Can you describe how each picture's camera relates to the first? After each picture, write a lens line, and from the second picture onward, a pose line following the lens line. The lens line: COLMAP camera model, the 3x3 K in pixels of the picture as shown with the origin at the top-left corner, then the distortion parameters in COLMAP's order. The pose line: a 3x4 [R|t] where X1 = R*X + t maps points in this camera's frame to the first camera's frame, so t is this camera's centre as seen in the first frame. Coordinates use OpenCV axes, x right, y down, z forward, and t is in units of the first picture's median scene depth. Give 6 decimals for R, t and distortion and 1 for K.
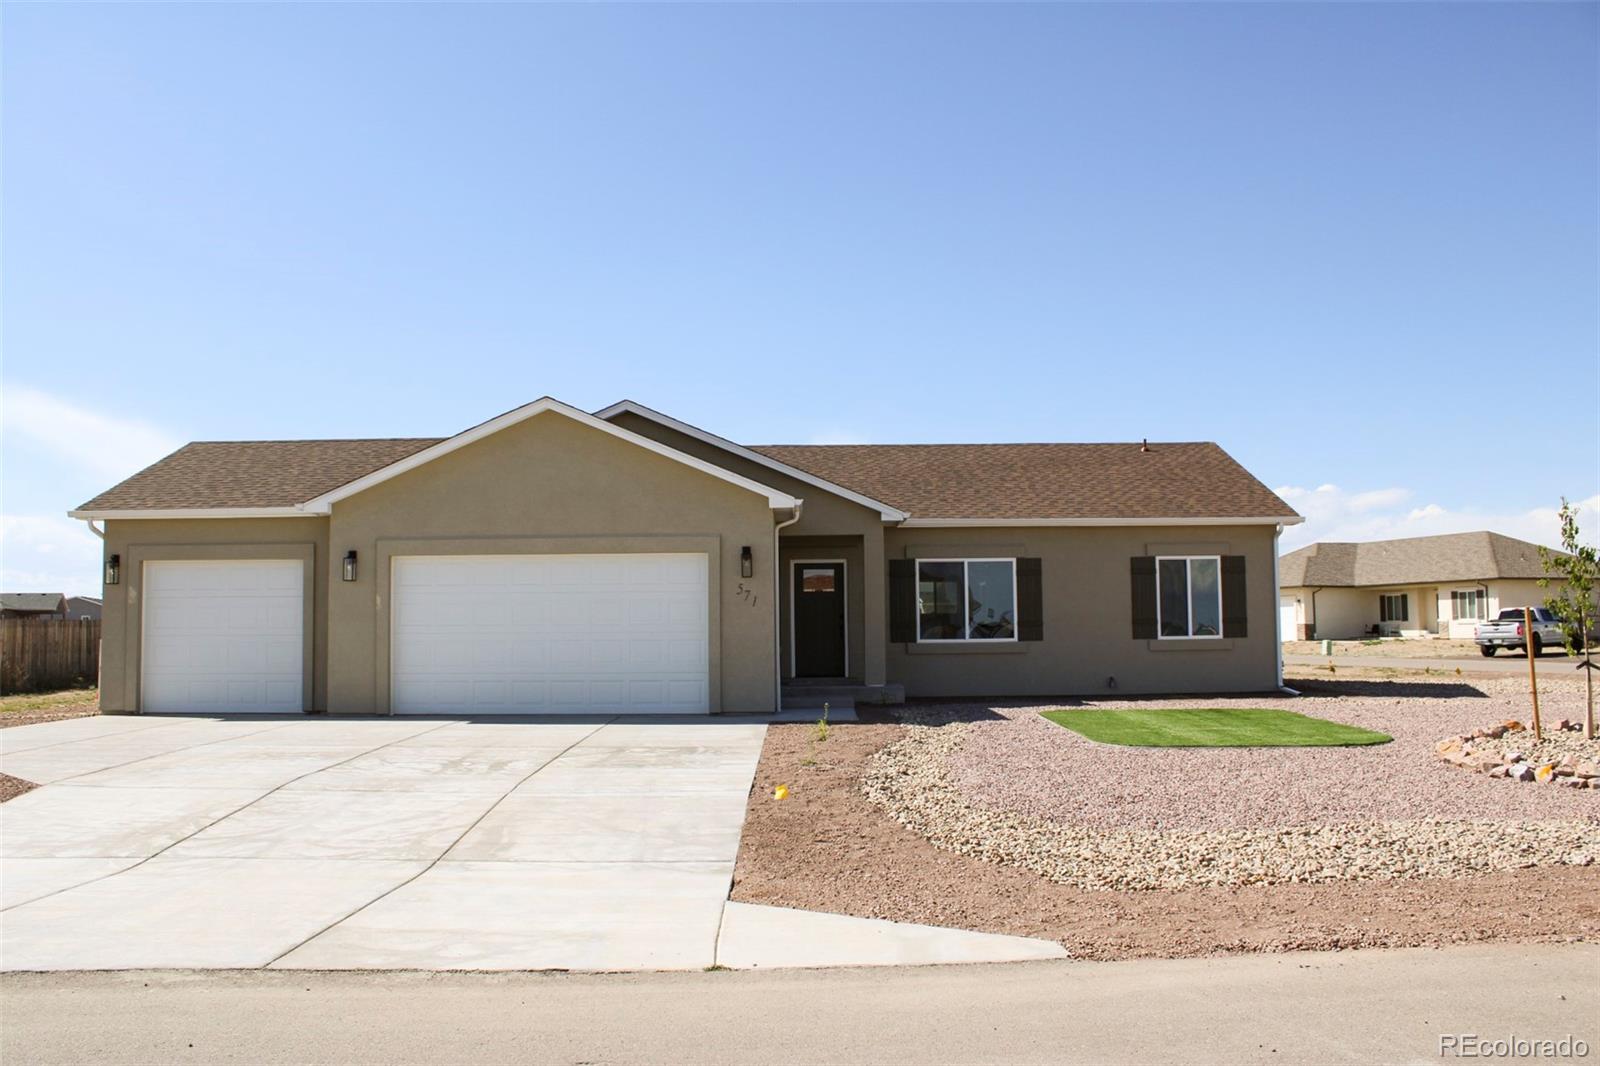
lens RADIAL K [[1326.3, 0, 803.0], [0, 1326.3, 529.5], [0, 0, 1]] dist [-0.167647, 0.153590]
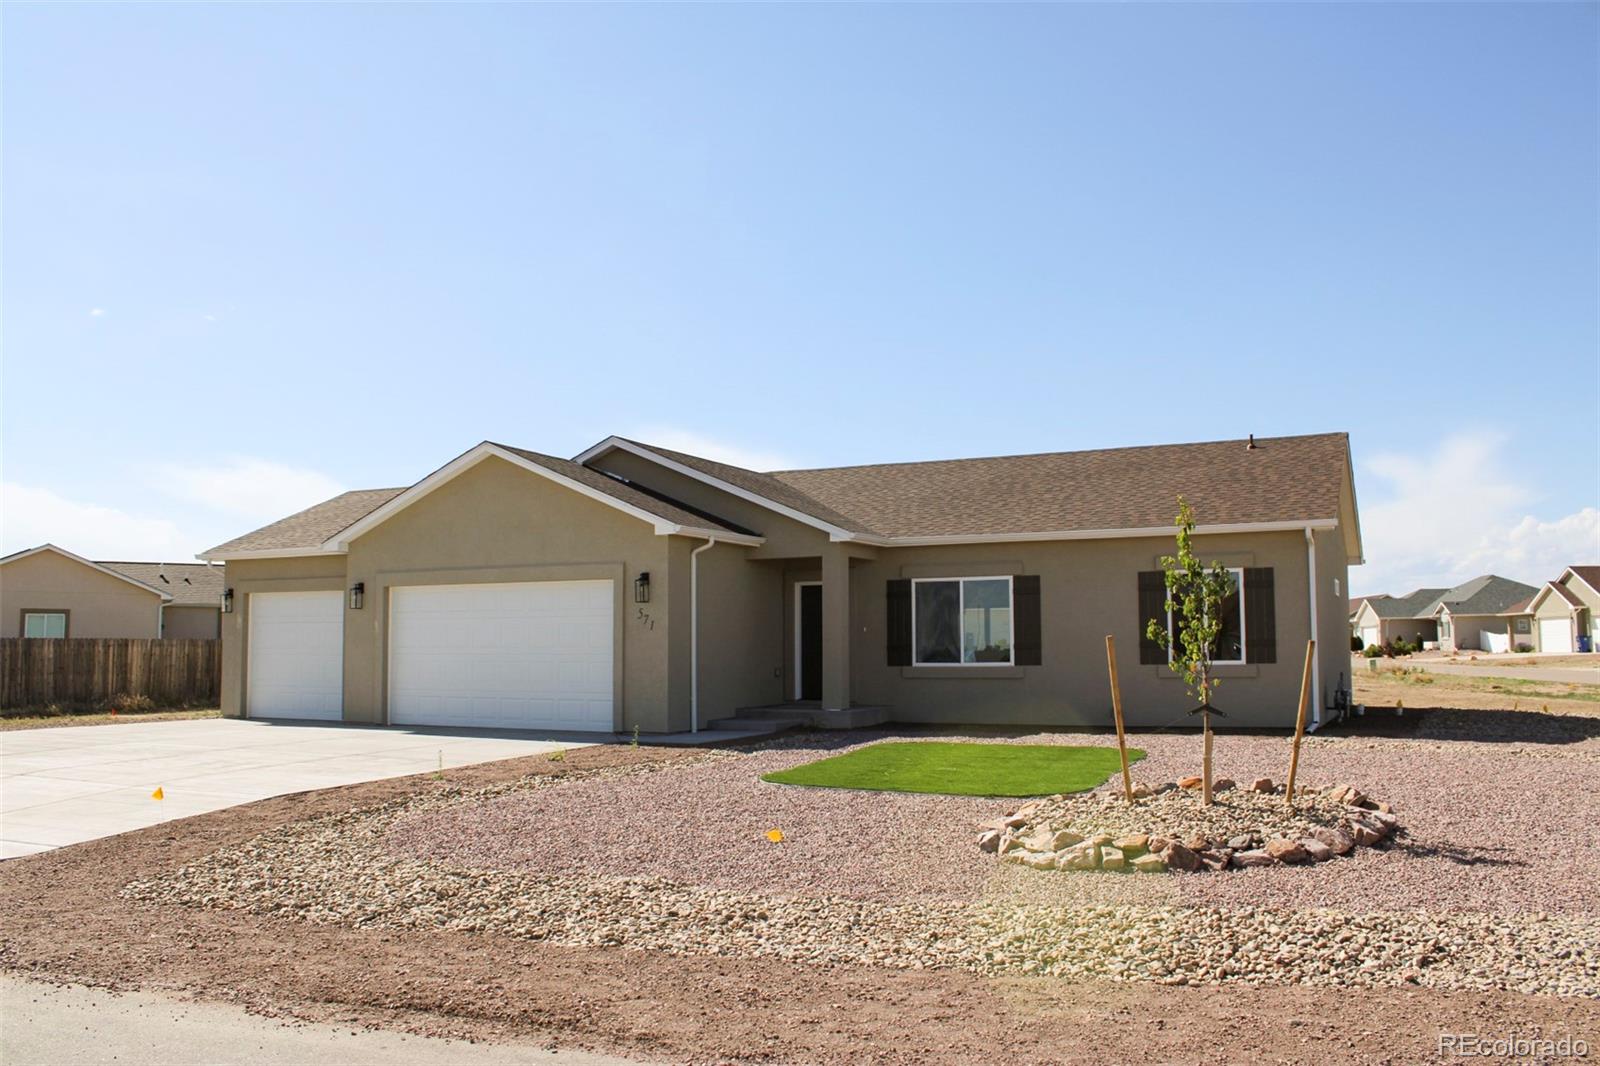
lens RADIAL K [[1326.3, 0, 803.0], [0, 1326.3, 529.5], [0, 0, 1]] dist [-0.167647, 0.153590]
pose [[0.899426, -0.035230, -0.435652, 0.436234], [0.030386, 0.999375, -0.018082, 0.001402], [0.436017, 0.003025, 0.899934, 0.101270]]
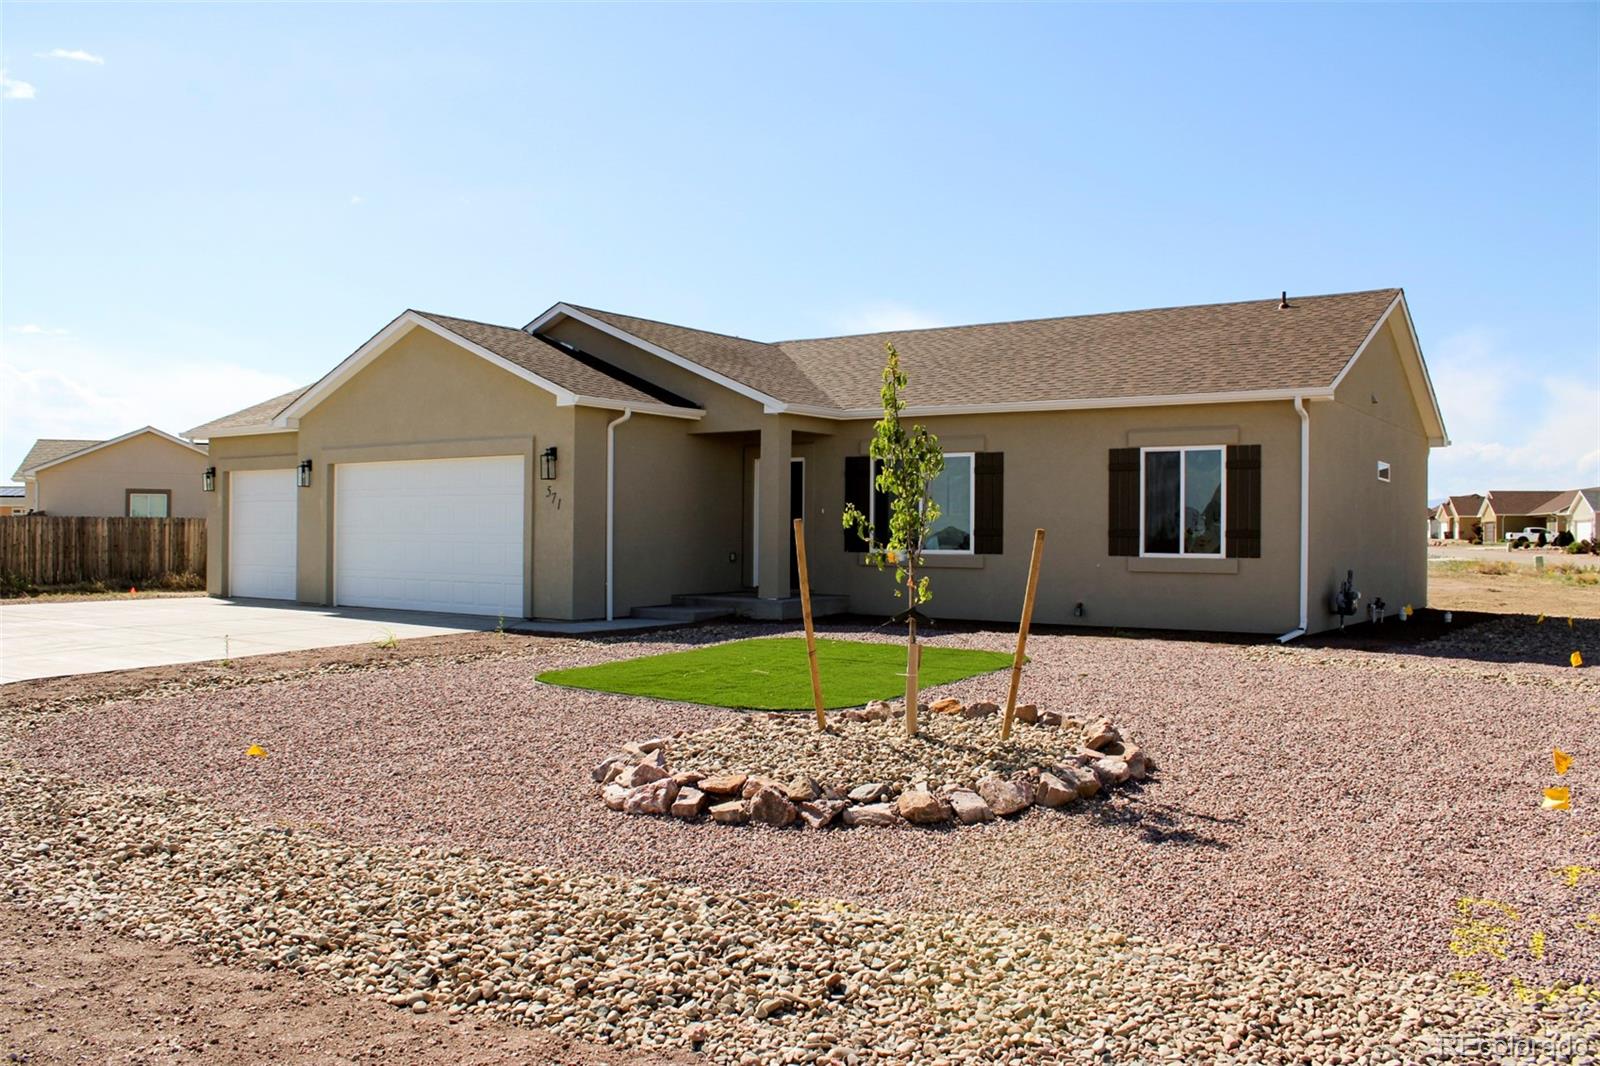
lens RADIAL K [[1326.3, 0, 803.0], [0, 1326.3, 529.5], [0, 0, 1]] dist [-0.167647, 0.153590]
pose [[0.819540, 0.013872, -0.572855, 0.546913], [0.028419, 0.997493, 0.064812, 0.013114], [0.572317, -0.069396, 0.817091, 0.267377]]
